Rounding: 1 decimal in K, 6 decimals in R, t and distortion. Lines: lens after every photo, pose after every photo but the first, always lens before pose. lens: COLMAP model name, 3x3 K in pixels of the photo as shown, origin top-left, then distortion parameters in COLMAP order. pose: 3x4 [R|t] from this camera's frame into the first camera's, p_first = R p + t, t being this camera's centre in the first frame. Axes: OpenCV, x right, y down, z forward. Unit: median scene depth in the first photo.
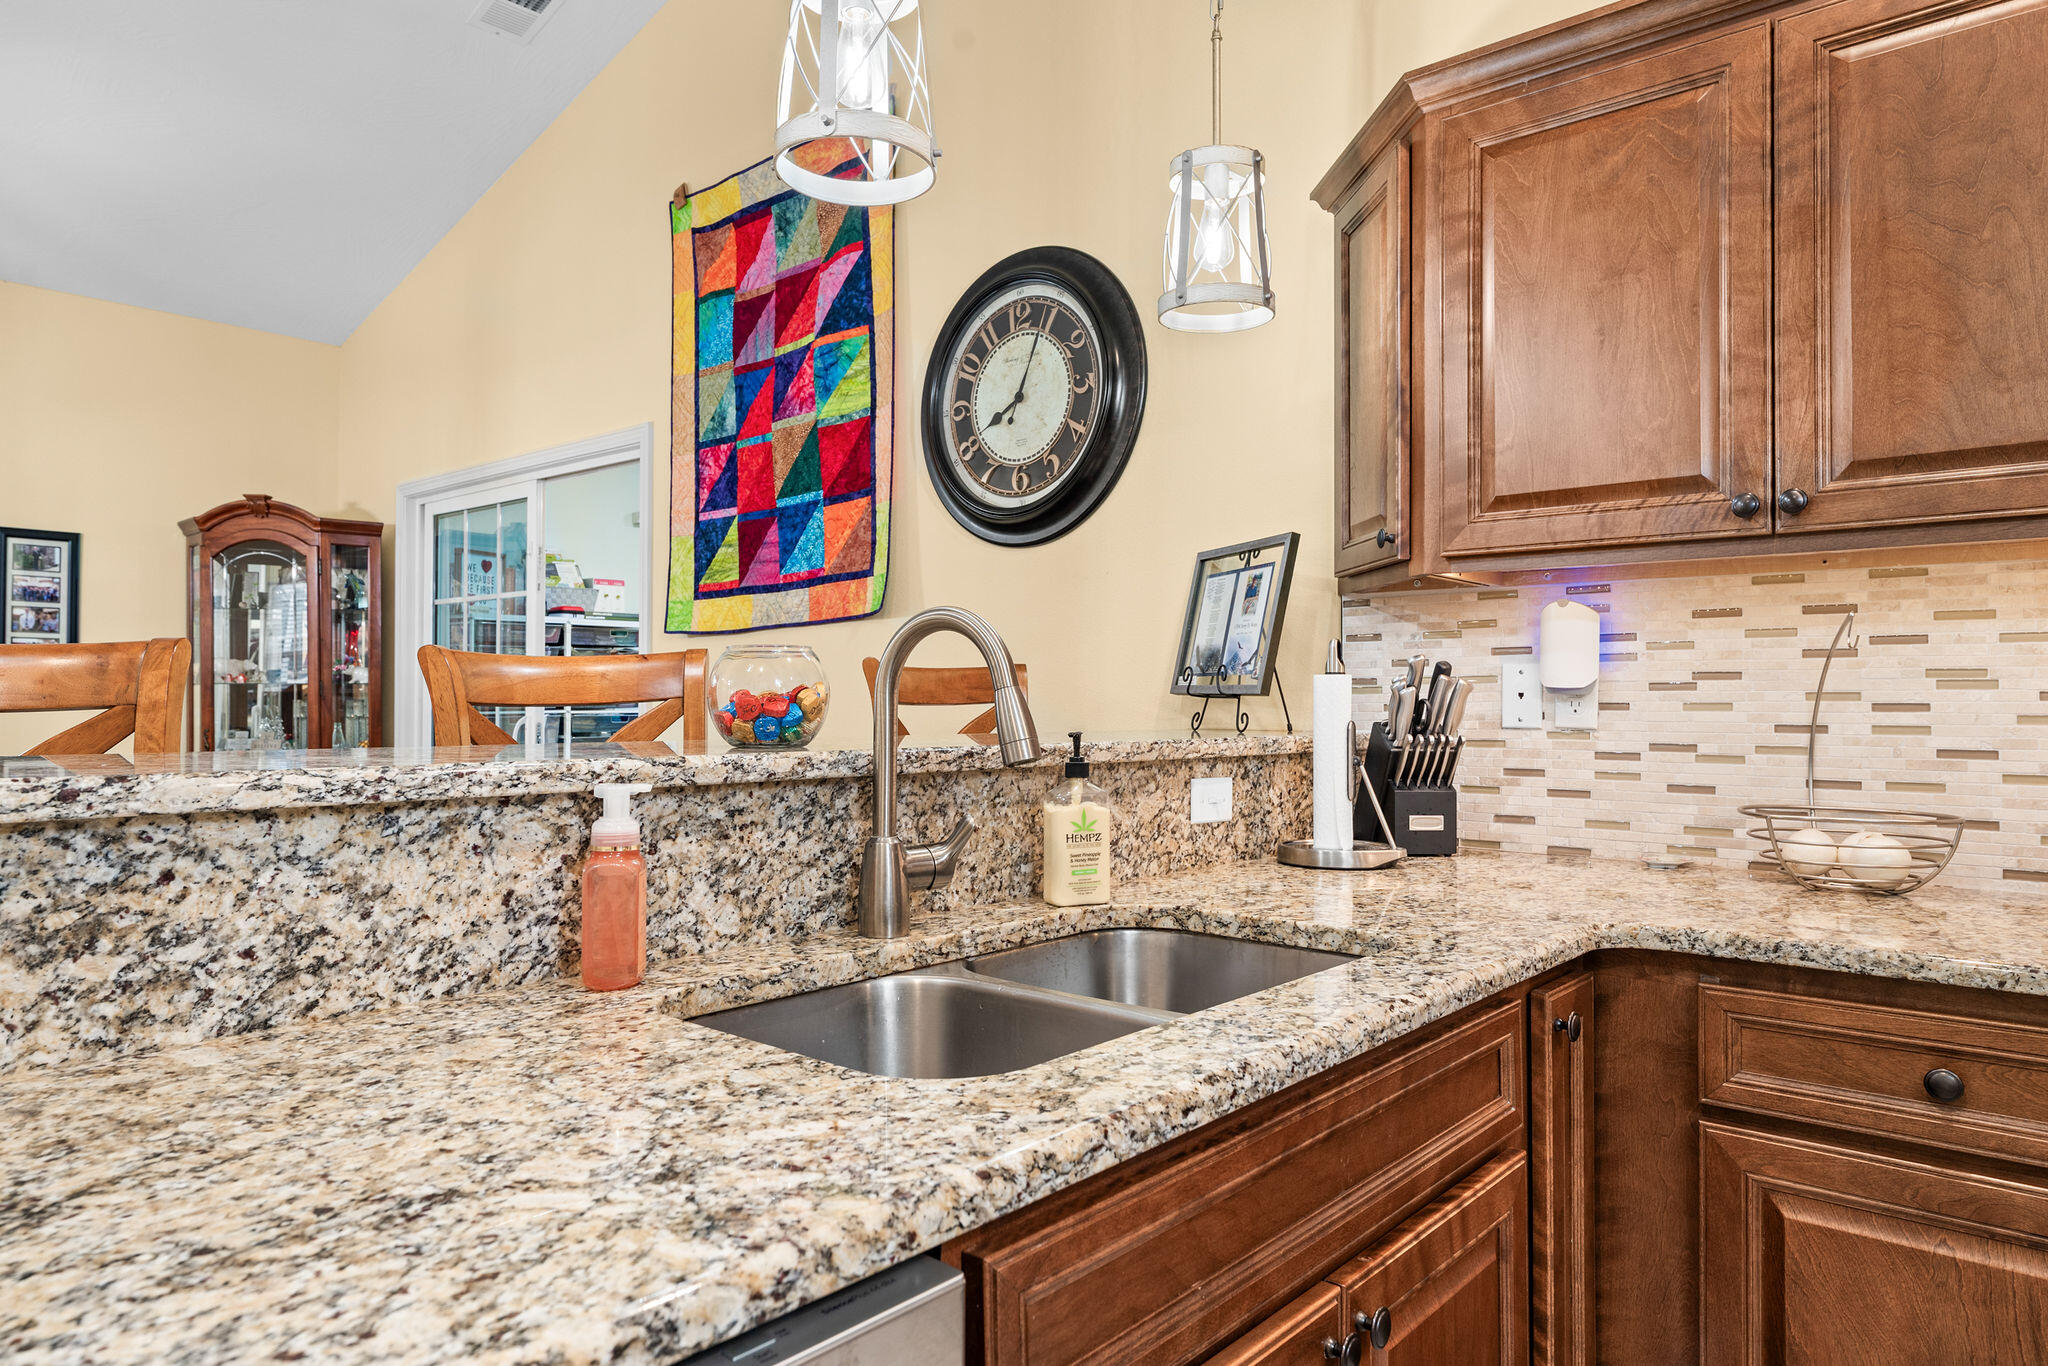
lens RADIAL K [[1271.1, 0, 1024.4], [0, 1271.1, 685.3], [0, 0, 1]] dist [0.000171, -0.002033]
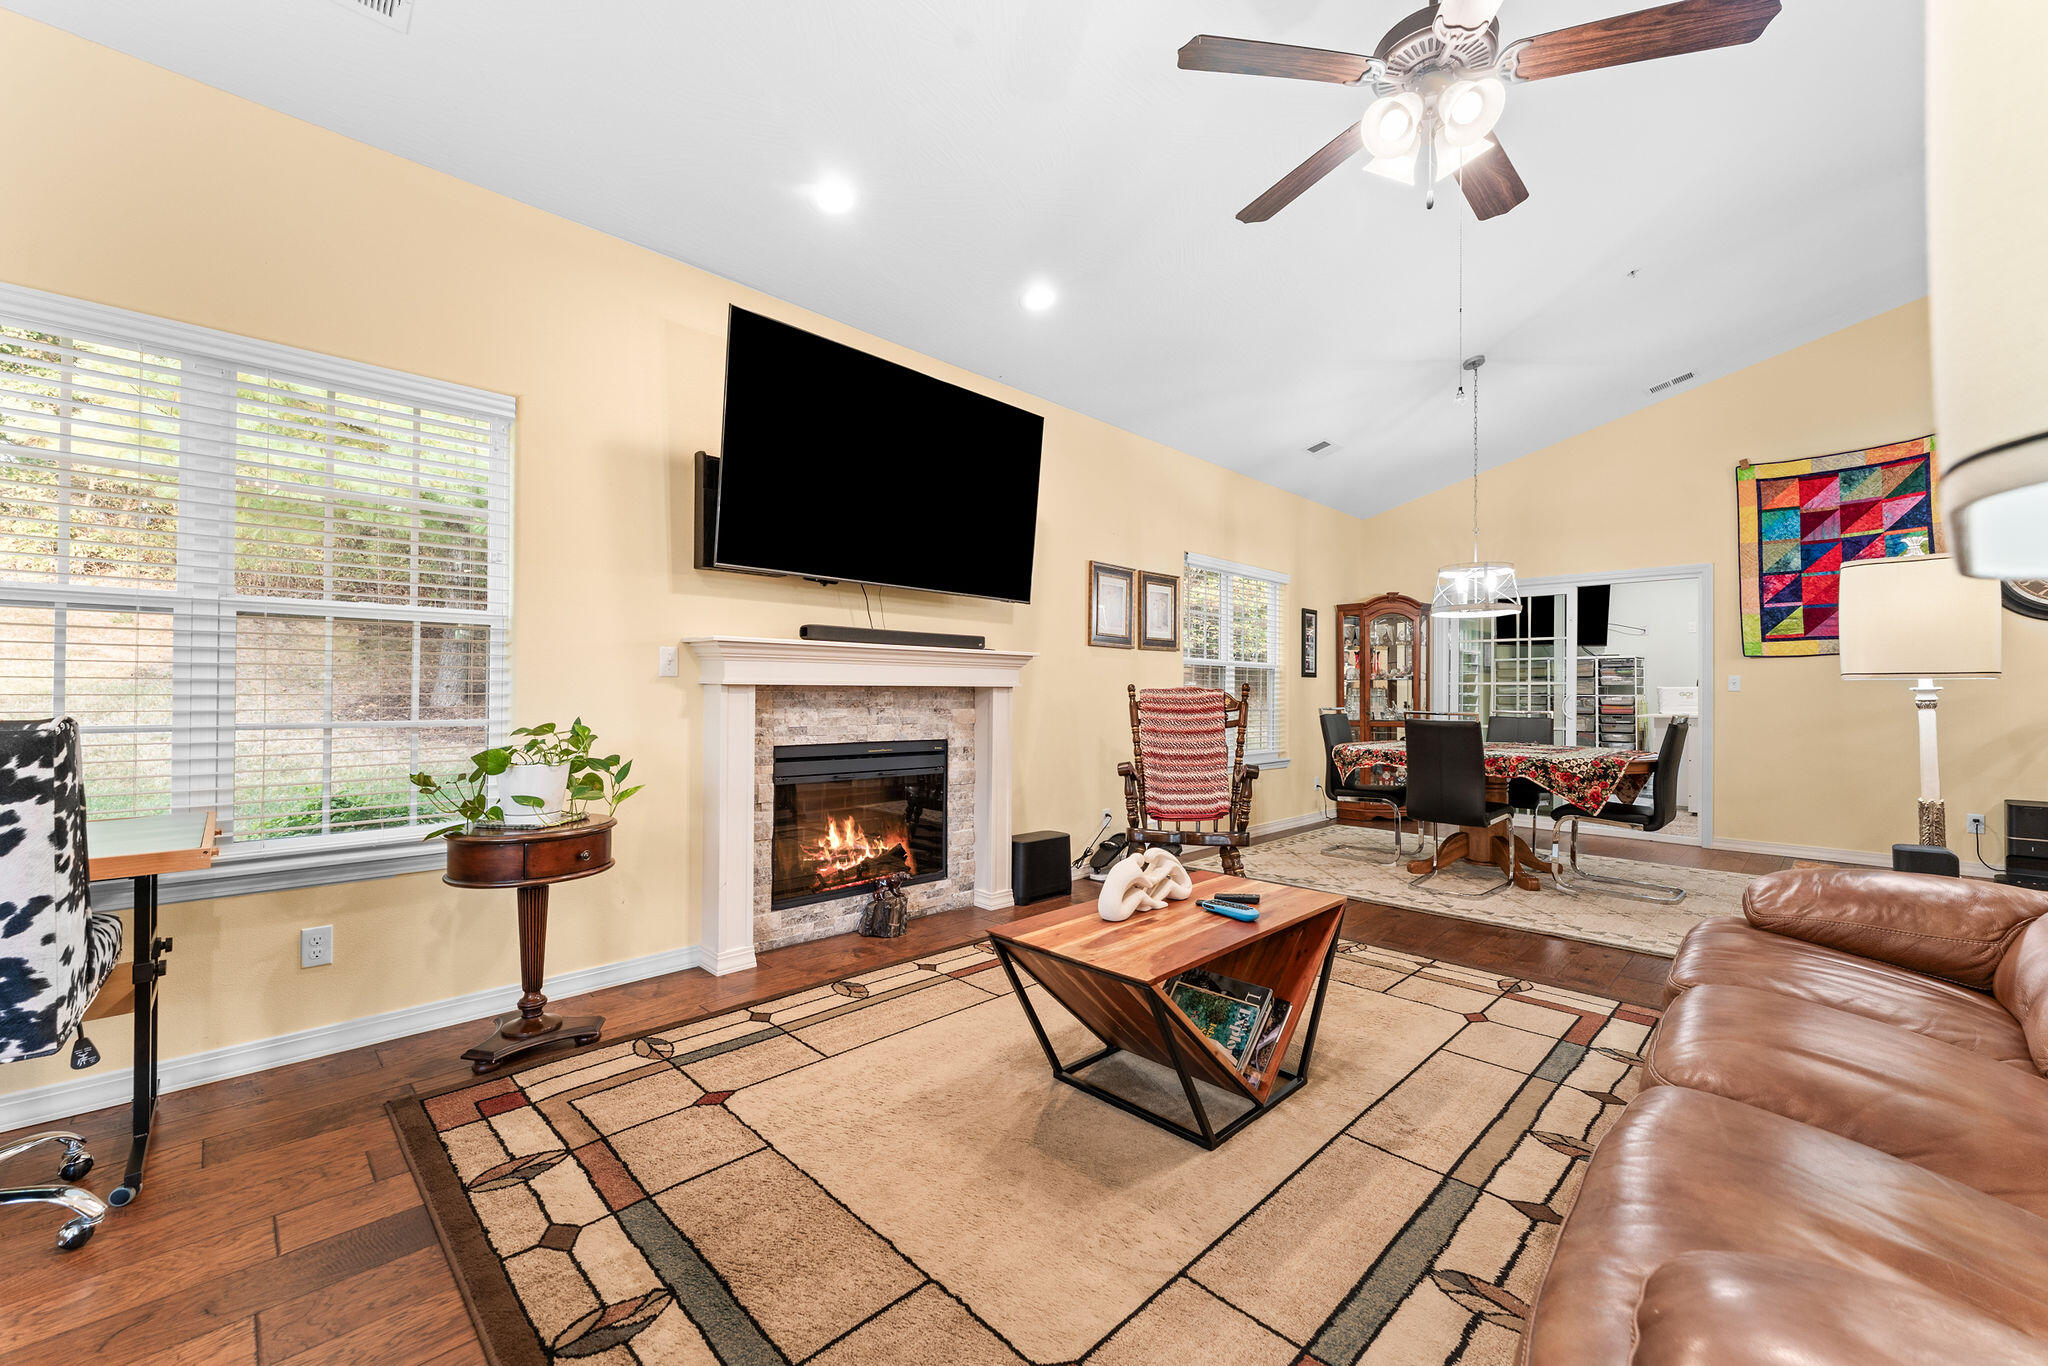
lens RADIAL K [[811.3, 0, 1017.7], [0, 811.3, 688.2], [0, 0, 1]] dist [0.000538, -0.000162]
pose [[0.997221, 0.002851, -0.074443, -1.655119], [-0.002853, 0.999996, 0.000089, 0.021558], [0.074443, 0.000124, 0.997225, -0.617024]]
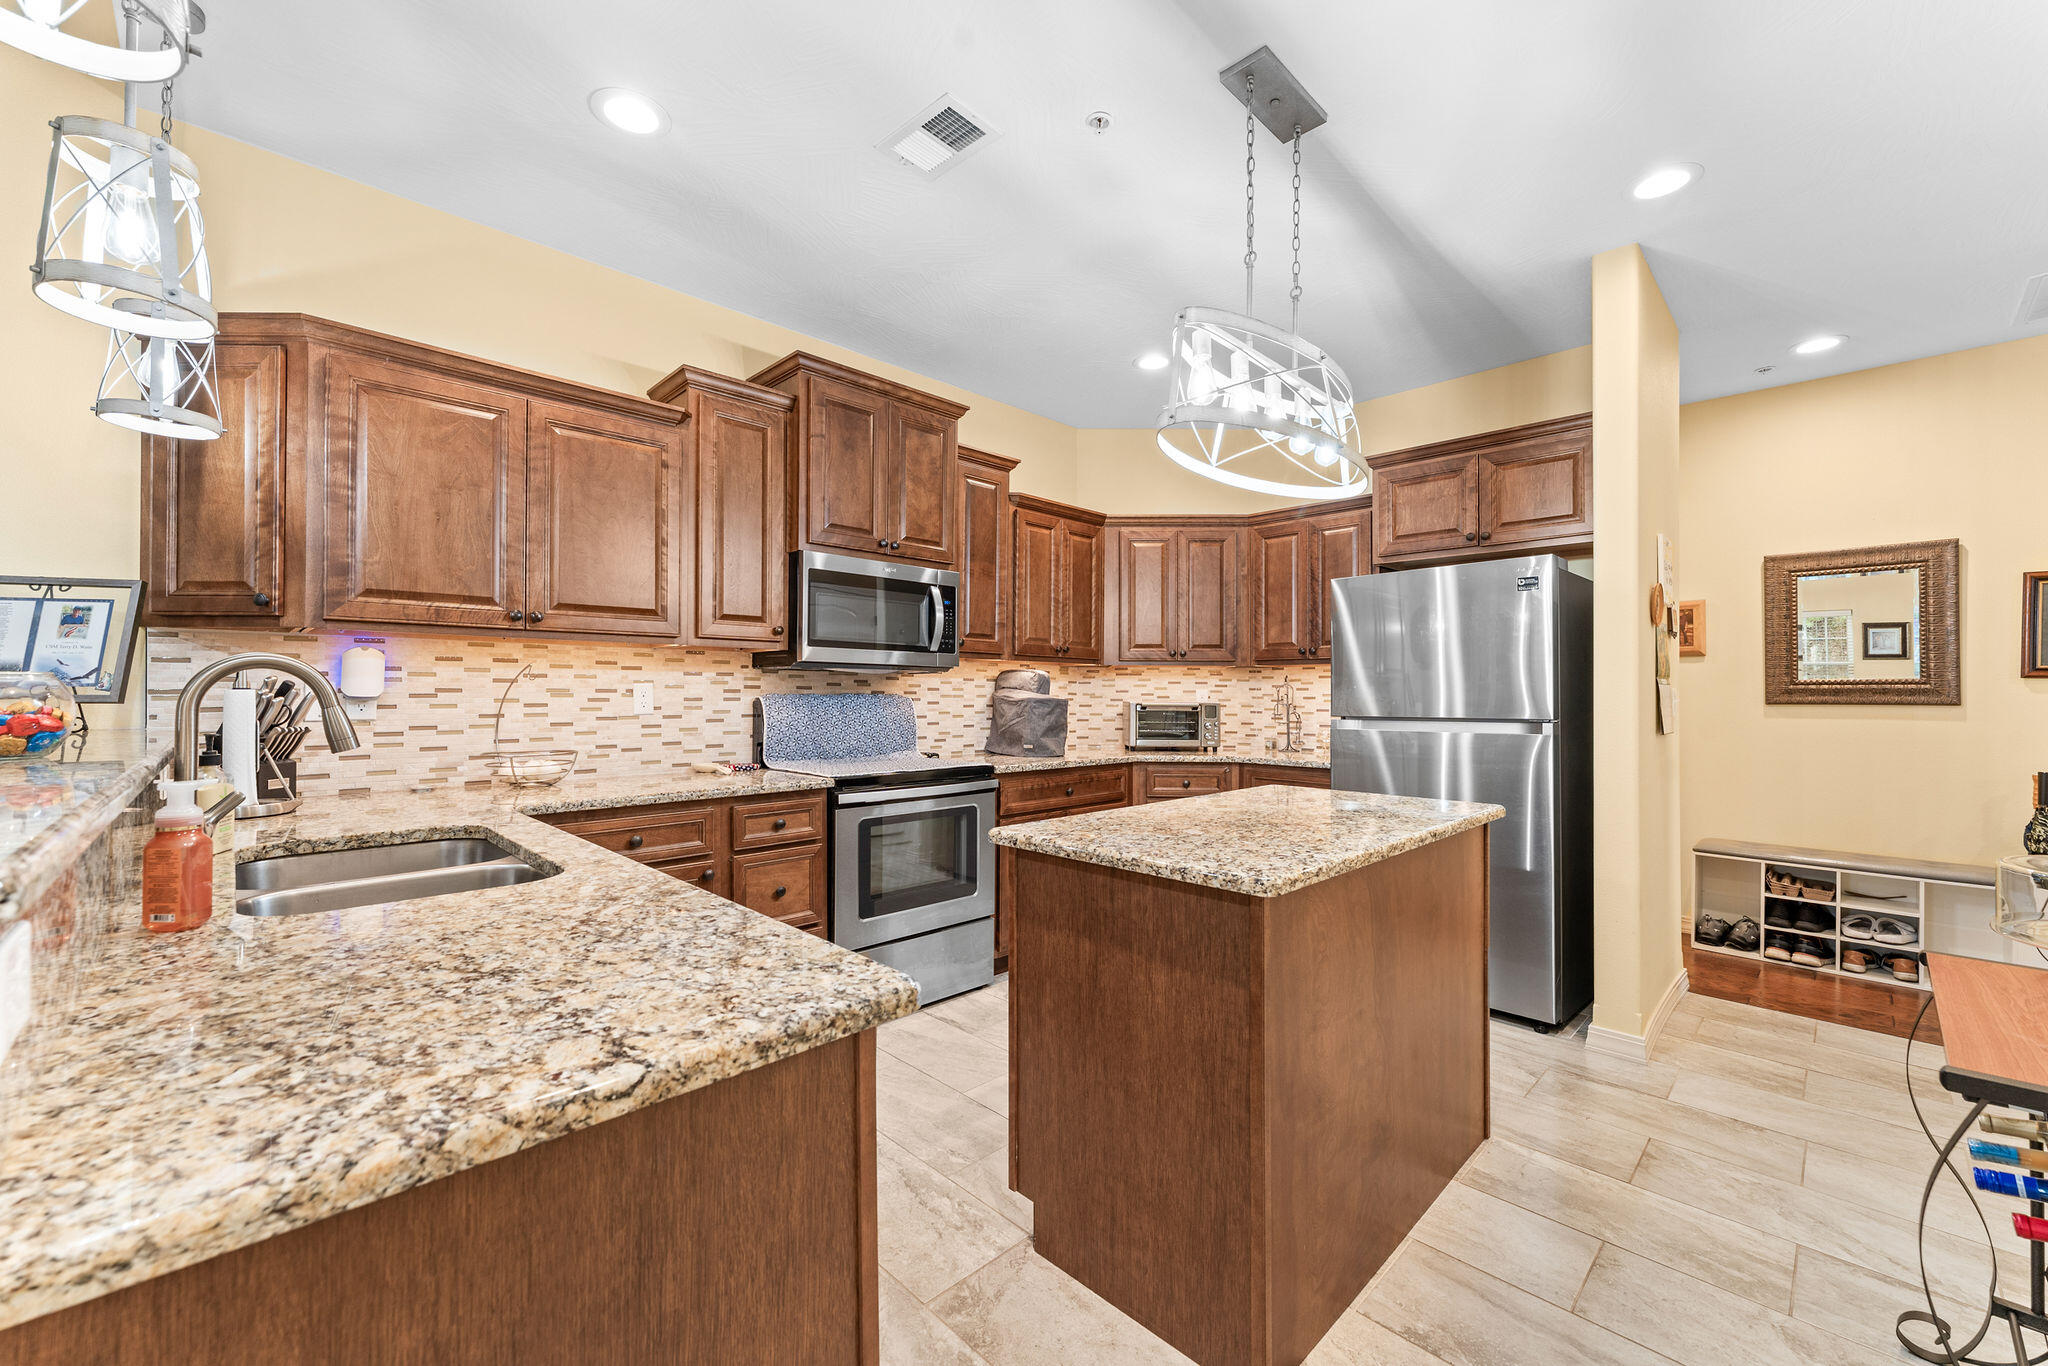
lens RADIAL K [[811.3, 0, 1024.0], [0, 811.3, 684.7], [0, 0, 1]] dist [0.000538, -0.000162]
pose [[0.076646, 0.008275, 0.997024, -0.379686], [-0.013153, 0.999887, -0.007288, -0.011247], [-0.996972, -0.012556, 0.076746, 0.006062]]
